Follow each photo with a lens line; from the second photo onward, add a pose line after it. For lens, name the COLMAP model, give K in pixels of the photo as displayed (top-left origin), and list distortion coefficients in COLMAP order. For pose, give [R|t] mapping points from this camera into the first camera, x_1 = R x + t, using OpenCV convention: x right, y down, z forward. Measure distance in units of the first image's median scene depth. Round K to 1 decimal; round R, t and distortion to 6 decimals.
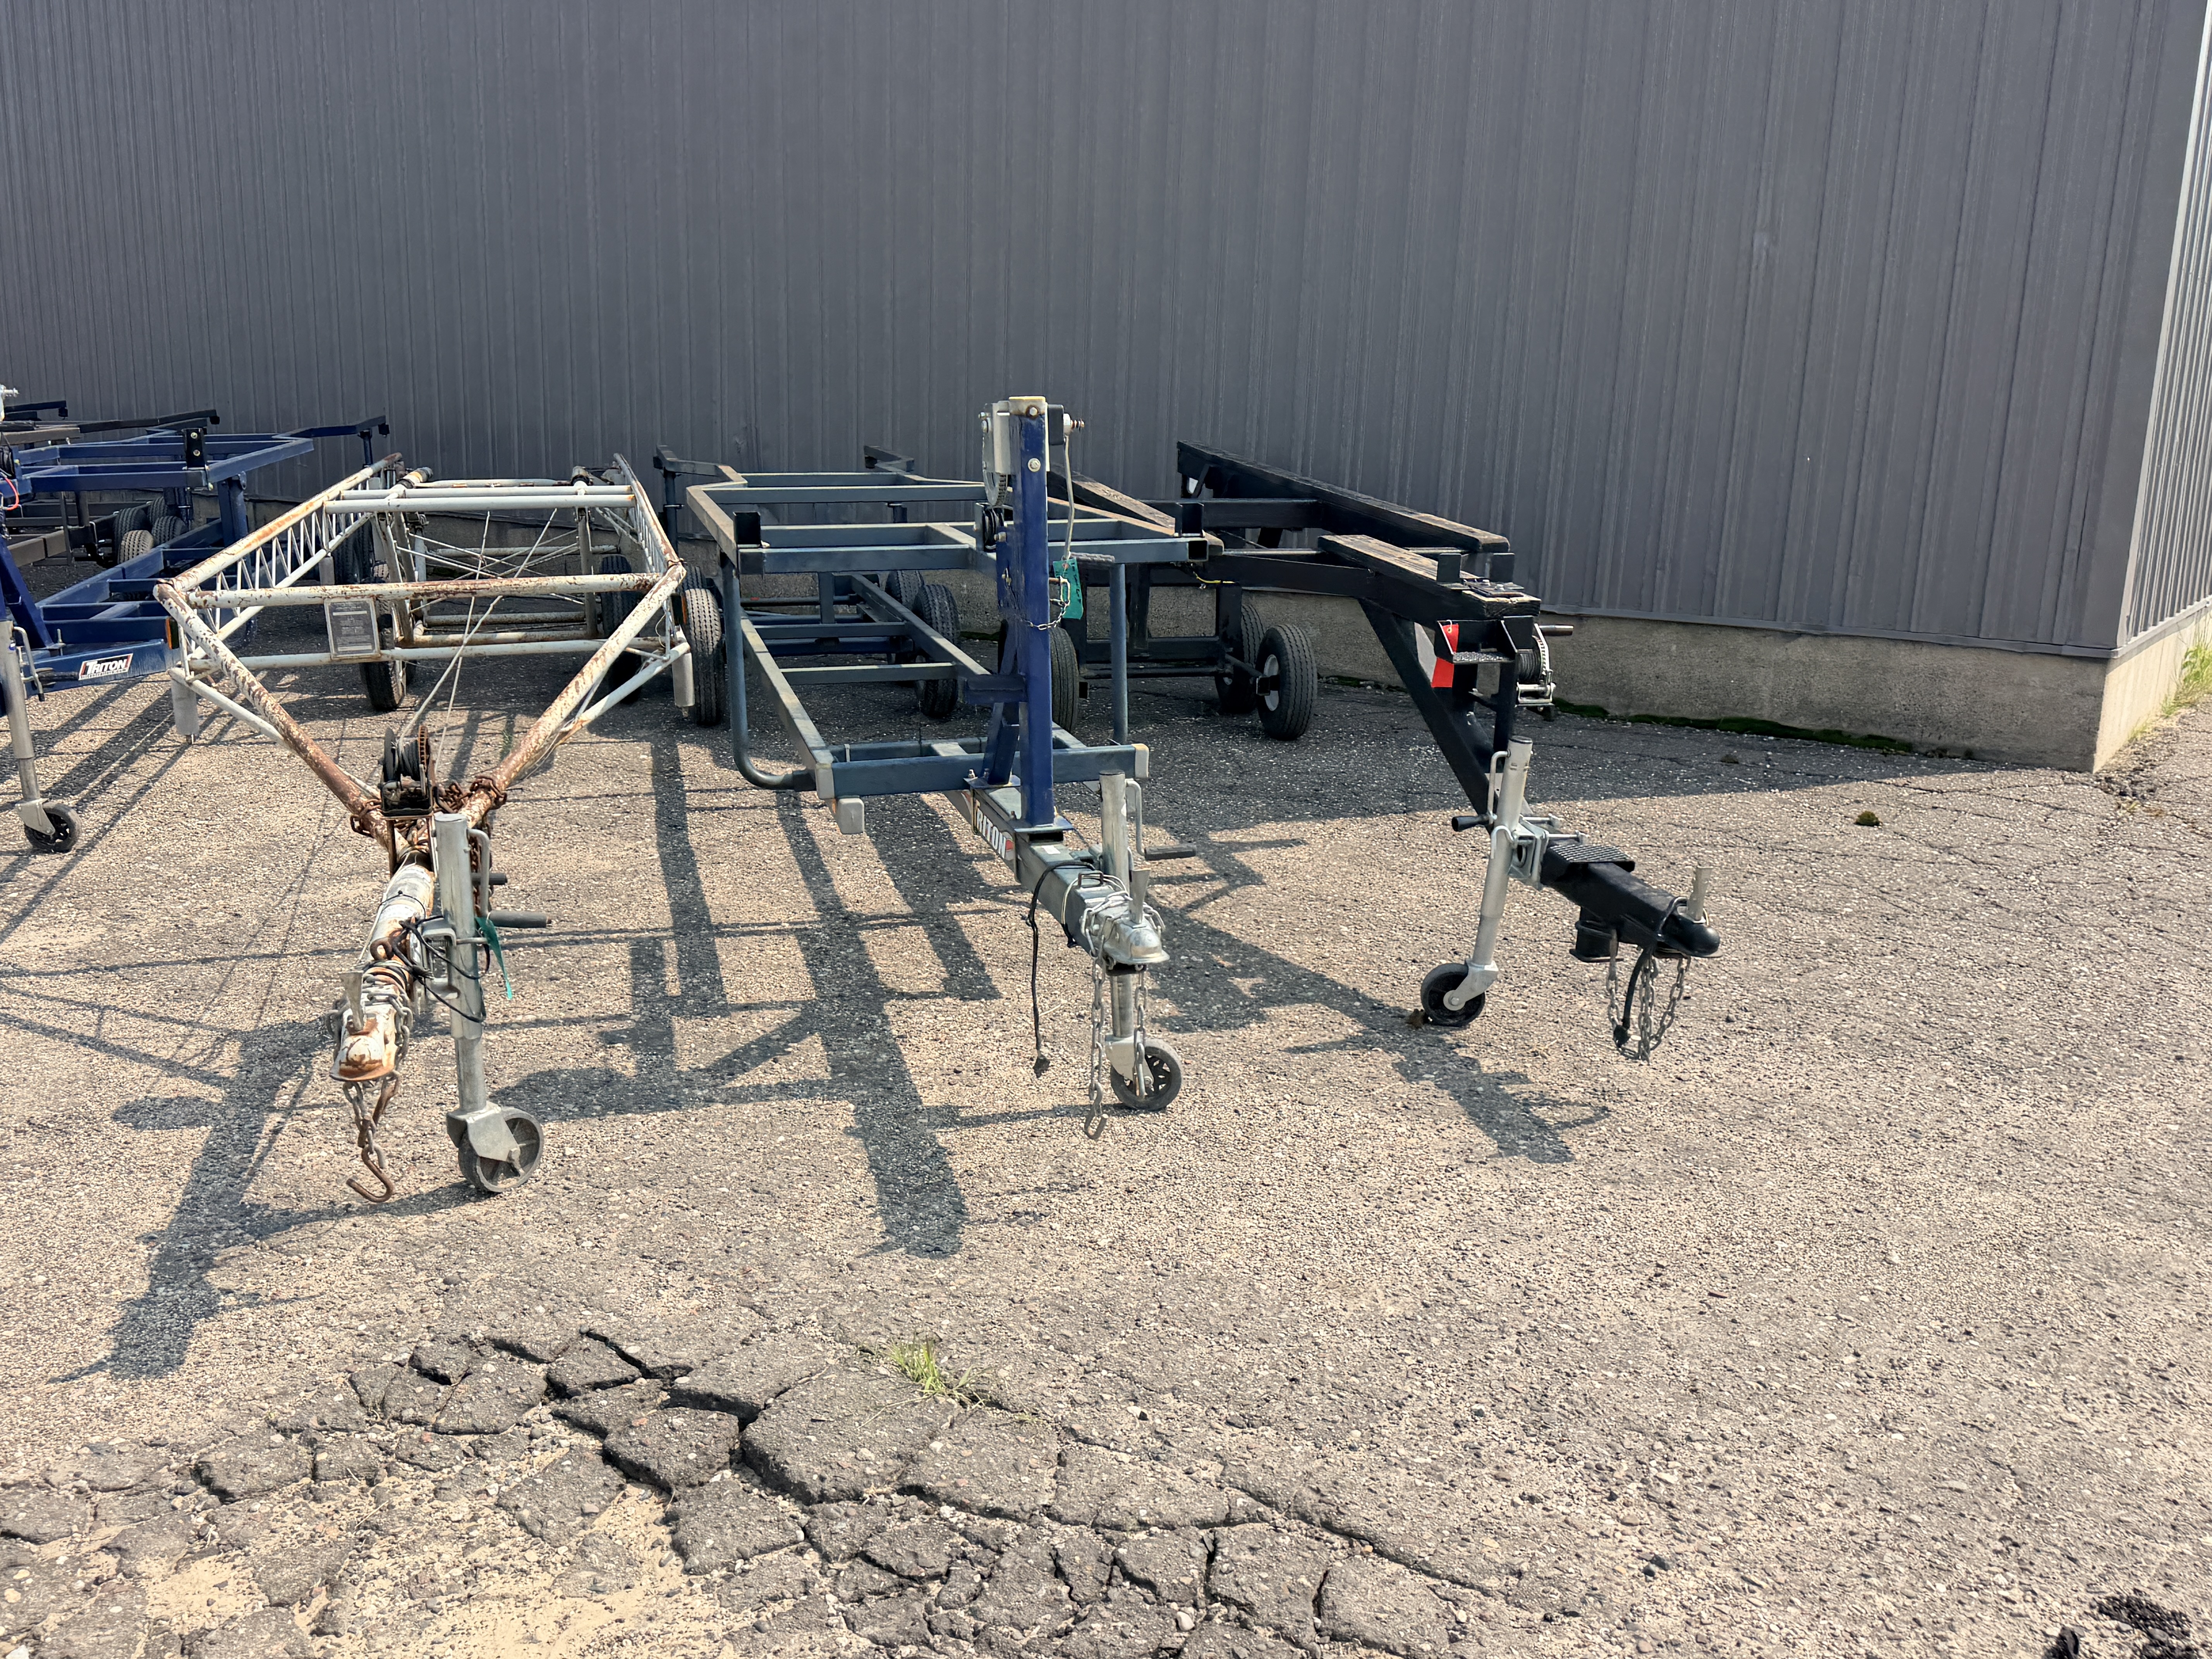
lens RADIAL K [[1862.8, 0, 1111.5], [0, 1862.8, 838.3], [0, 0, 1]] dist [0.168361, -0.306493]
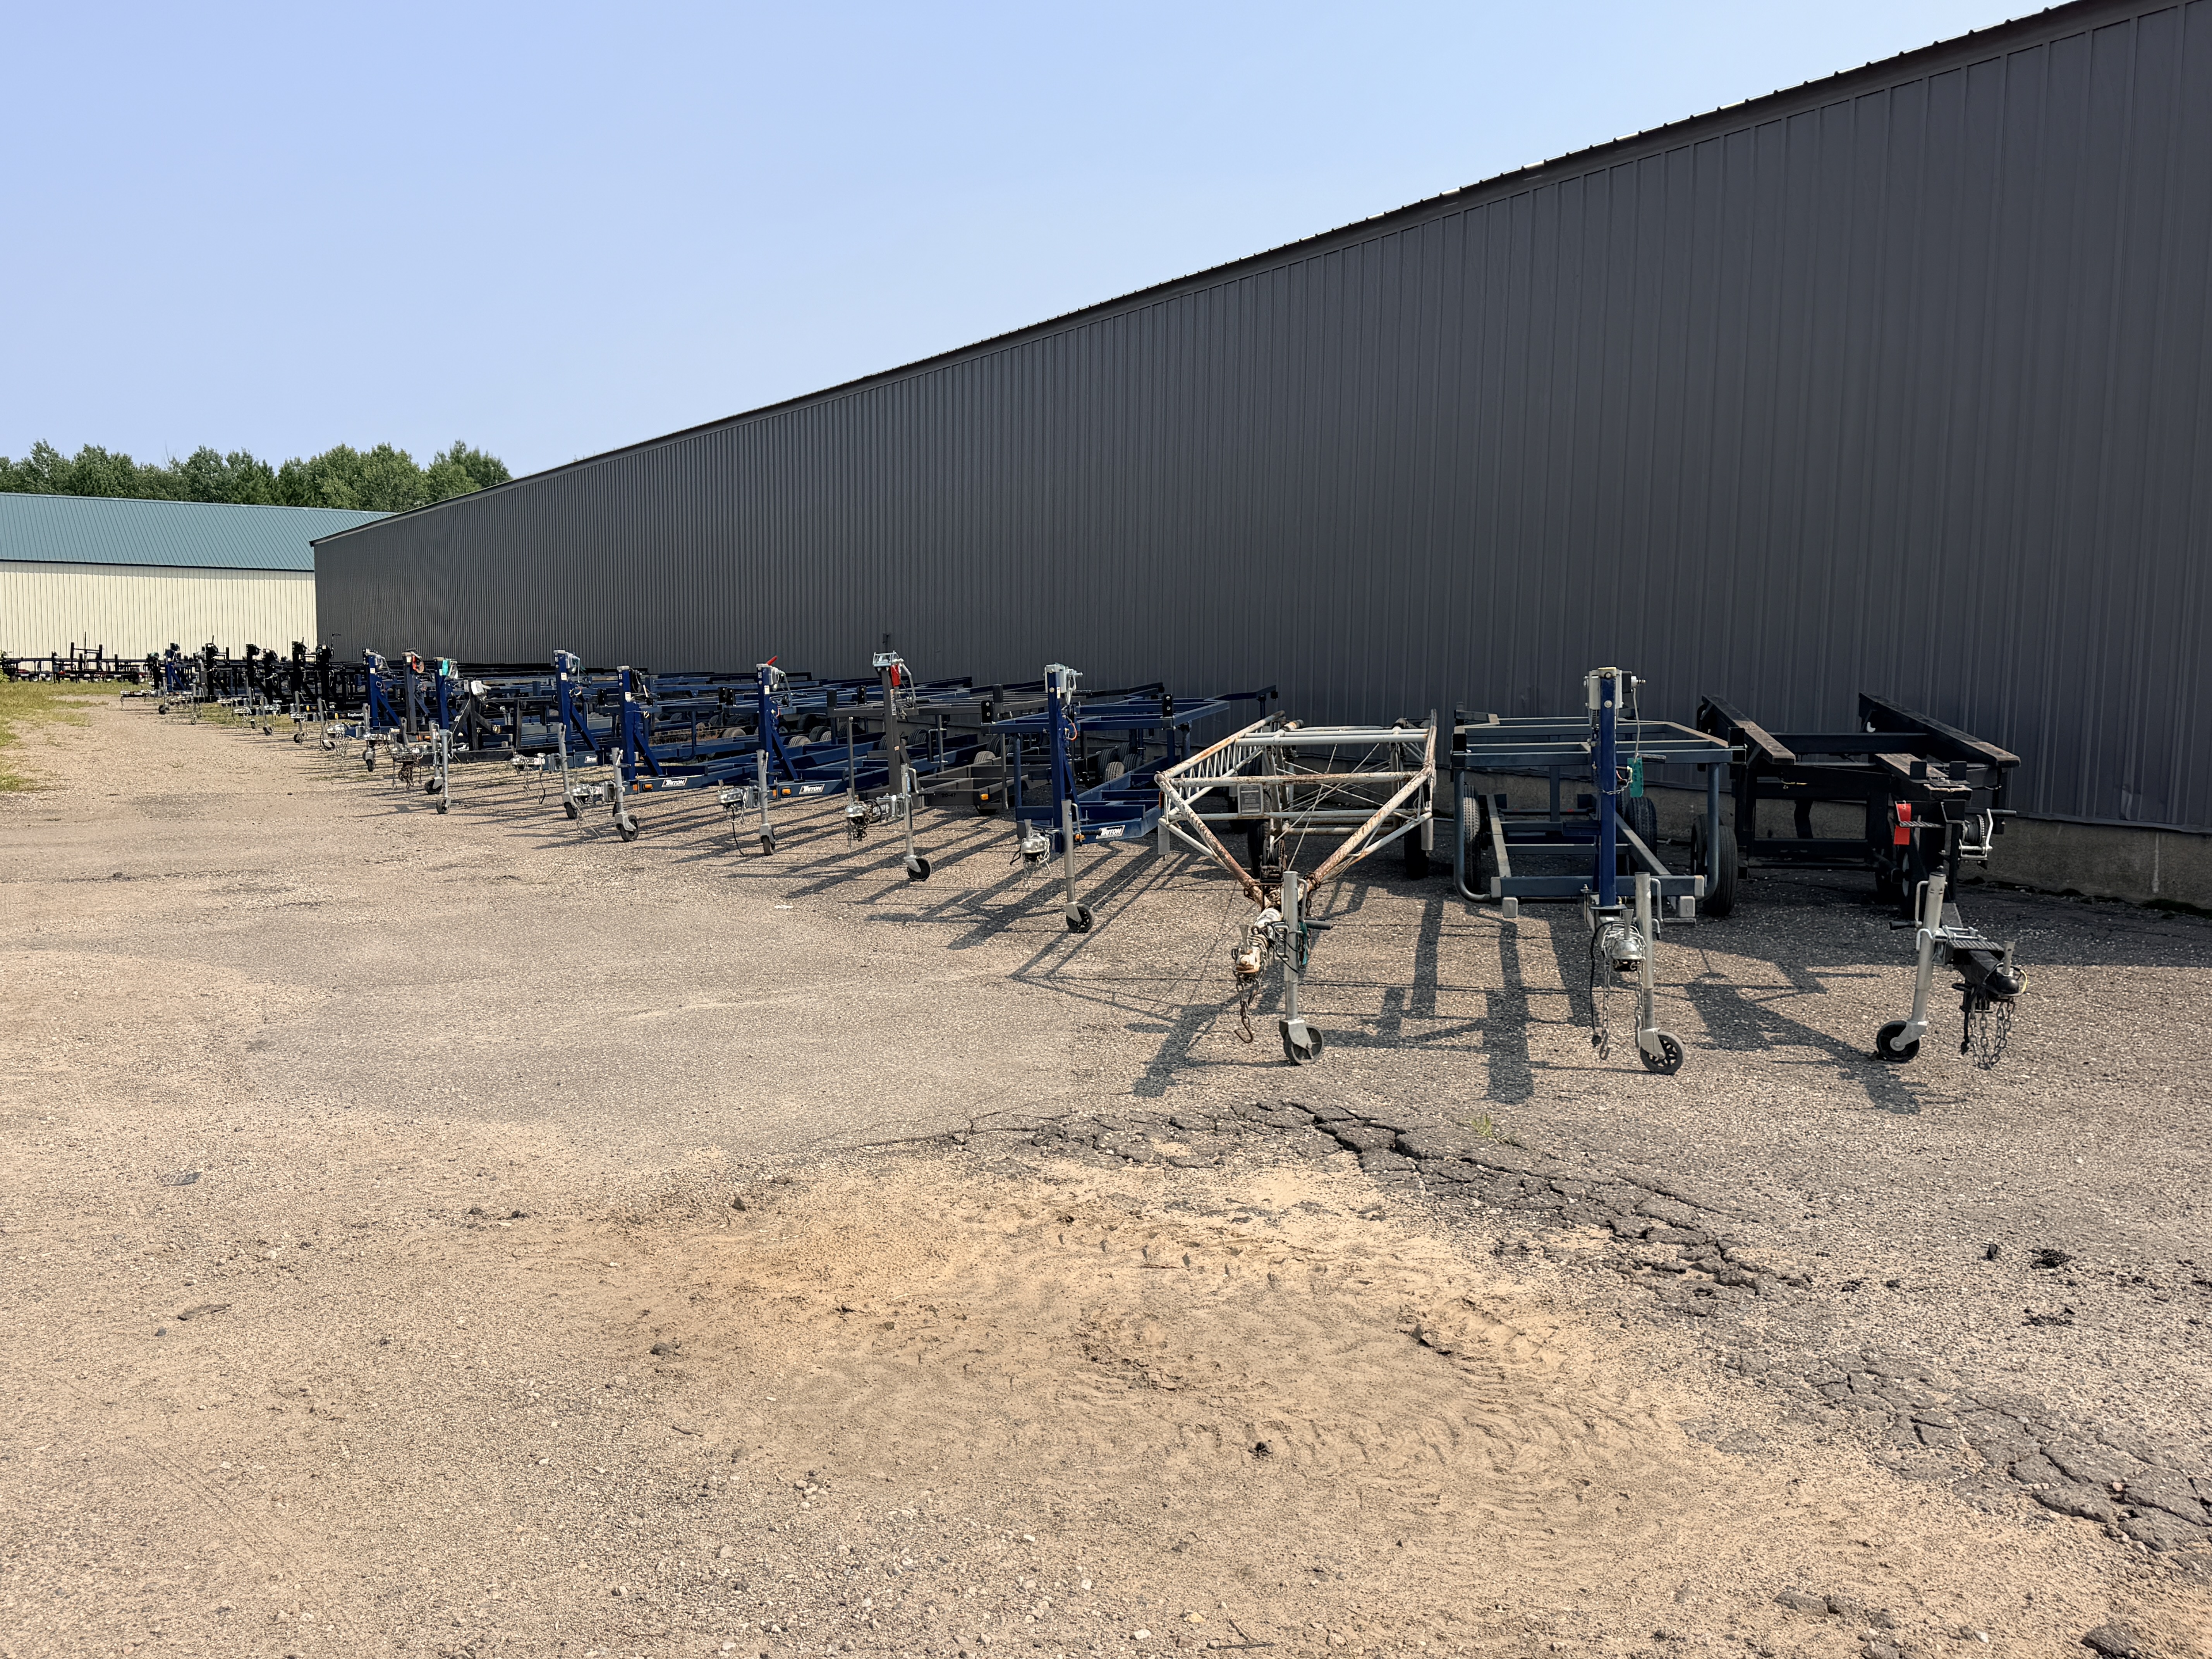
lens RADIAL K [[1862.8, 0, 1111.5], [0, 1862.8, 838.3], [0, 0, 1]] dist [0.168361, -0.306493]
pose [[0.902944, 0.026946, -0.428912, 0.274962], [-0.084500, 0.989682, -0.115713, 0.160393], [0.421368, 0.140726, 0.895905, -0.723648]]
